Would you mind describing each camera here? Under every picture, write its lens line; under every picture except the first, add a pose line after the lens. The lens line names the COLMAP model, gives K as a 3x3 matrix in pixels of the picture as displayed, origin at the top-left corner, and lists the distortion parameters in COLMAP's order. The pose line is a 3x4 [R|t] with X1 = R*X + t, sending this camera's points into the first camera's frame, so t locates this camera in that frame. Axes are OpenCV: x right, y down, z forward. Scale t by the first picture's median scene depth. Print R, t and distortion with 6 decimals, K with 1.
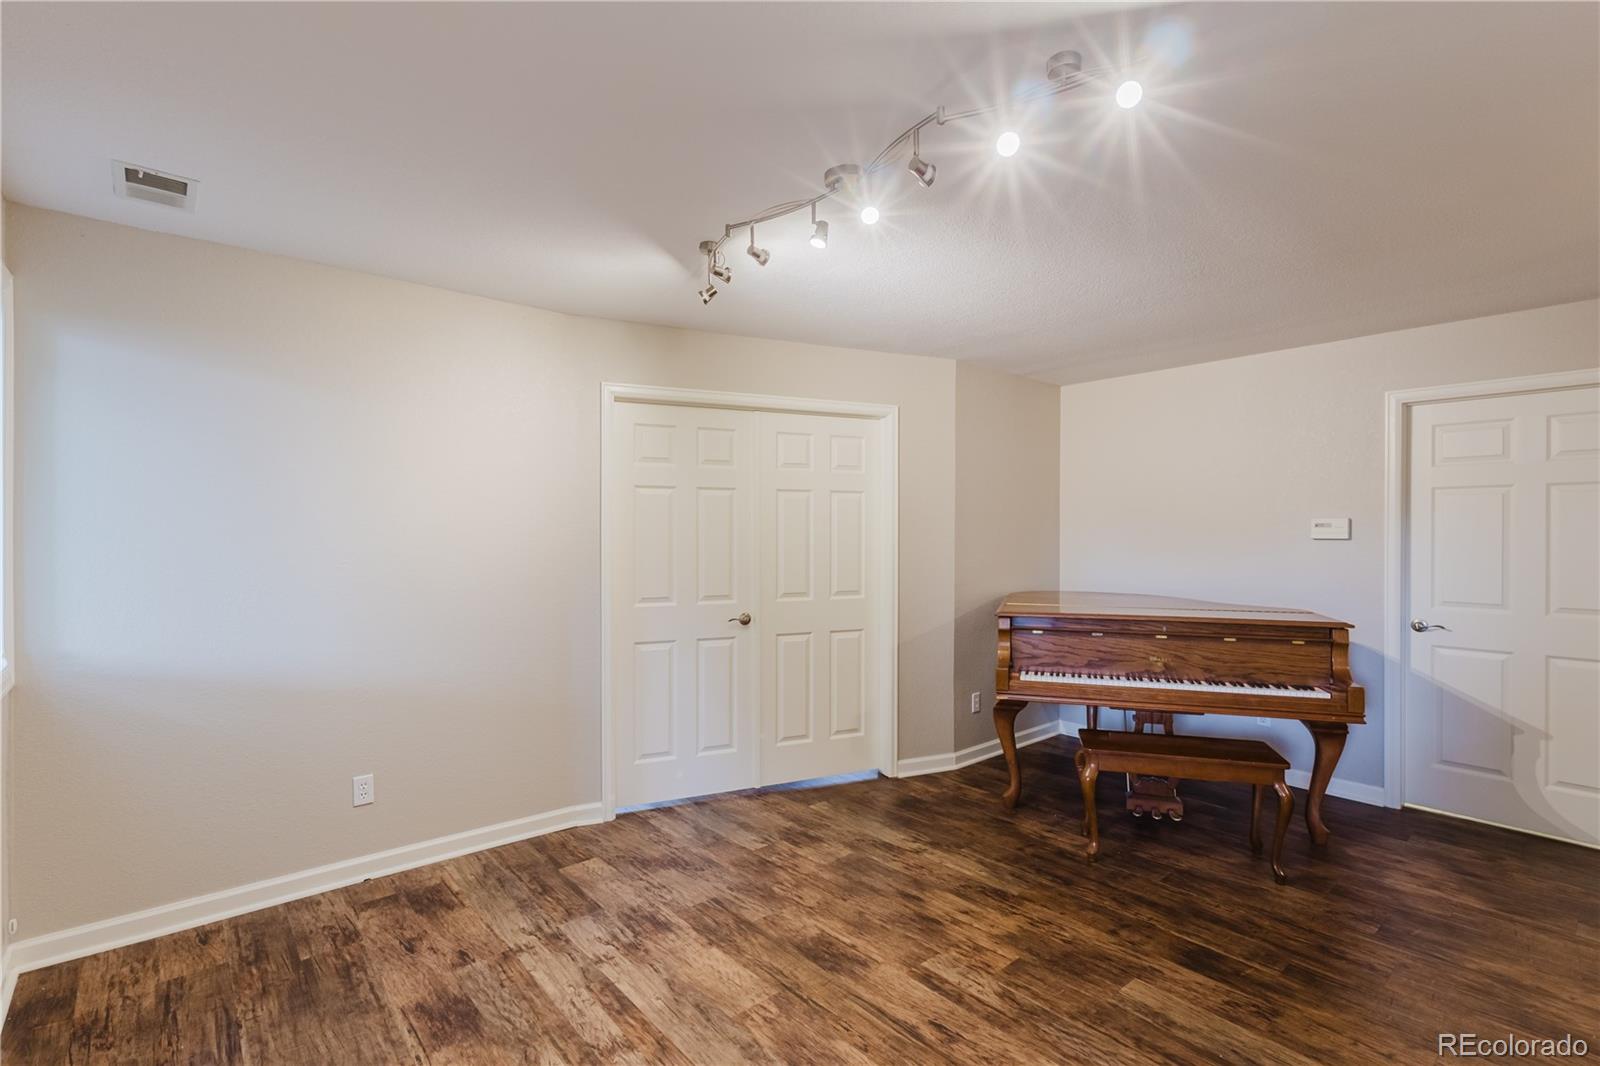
lens RADIAL K [[732.4, 0, 804.2], [0, 732.4, 534.7], [0, 0, 1]] dist [0.000089, 0.001435]
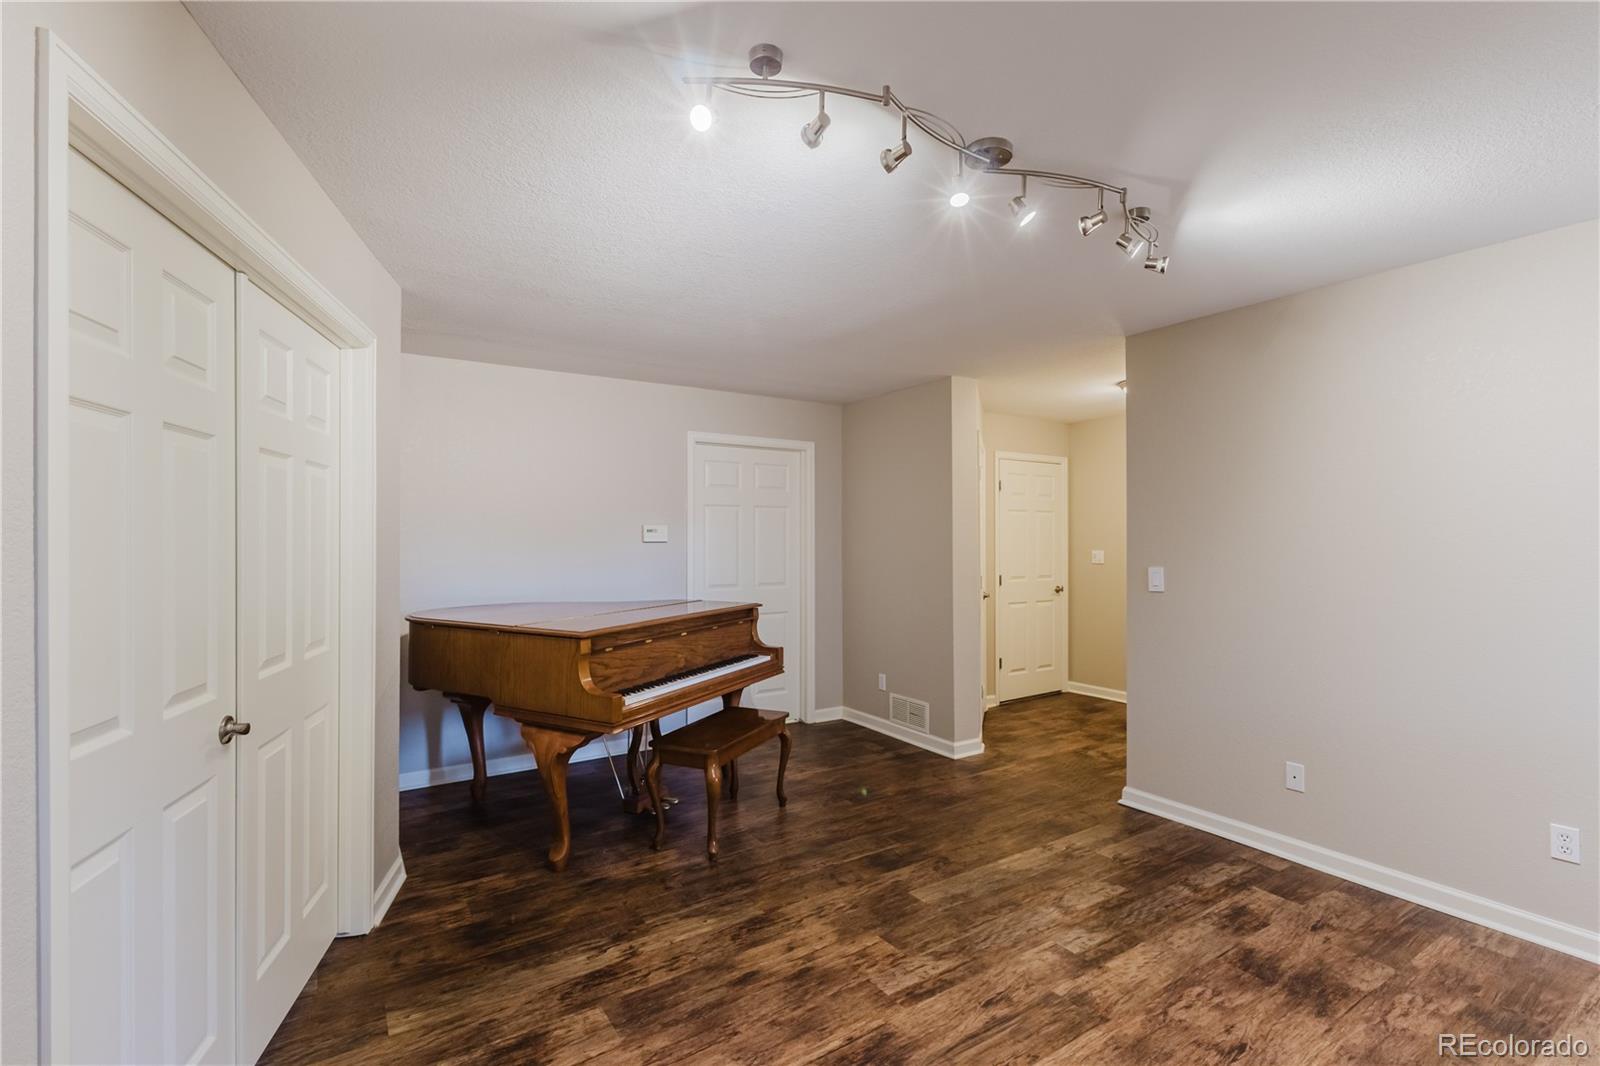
lens RADIAL K [[732.4, 0, 793.5], [0, 732.4, 531.7], [0, 0, 1]] dist [0.000089, 0.001435]
pose [[0.137773, 0.006682, 0.990441, -0.678737], [0.004087, 0.999965, -0.007315, -0.002038], [-0.990455, 0.005055, 0.137741, 0.845612]]
